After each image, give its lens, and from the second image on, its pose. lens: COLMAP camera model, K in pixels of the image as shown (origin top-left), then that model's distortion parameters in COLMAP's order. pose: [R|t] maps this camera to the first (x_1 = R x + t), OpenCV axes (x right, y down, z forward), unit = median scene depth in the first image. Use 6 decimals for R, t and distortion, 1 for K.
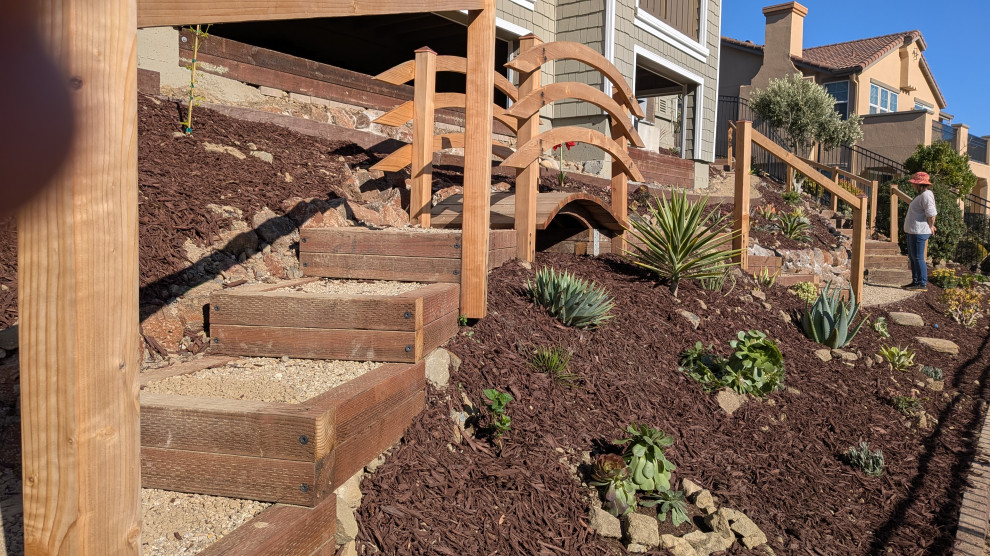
lens RADIAL K [[775.7, 0, 495.0], [0, 775.7, 278.0], [0, 0, 1]] dist [0.104447, -0.180657]
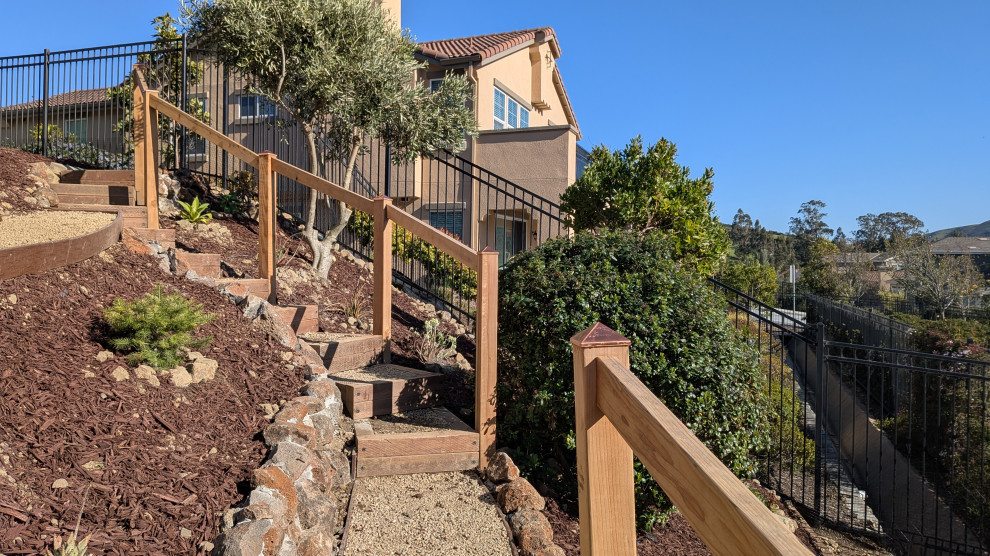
lens RADIAL K [[775.7, 0, 495.0], [0, 775.7, 278.0], [0, 0, 1]] dist [0.104447, -0.180657]
pose [[0.908530, -0.010292, 0.417692, 0.149843], [0.028703, 0.998872, -0.037821, -0.041916], [-0.416832, 0.046351, 0.907801, 0.304533]]
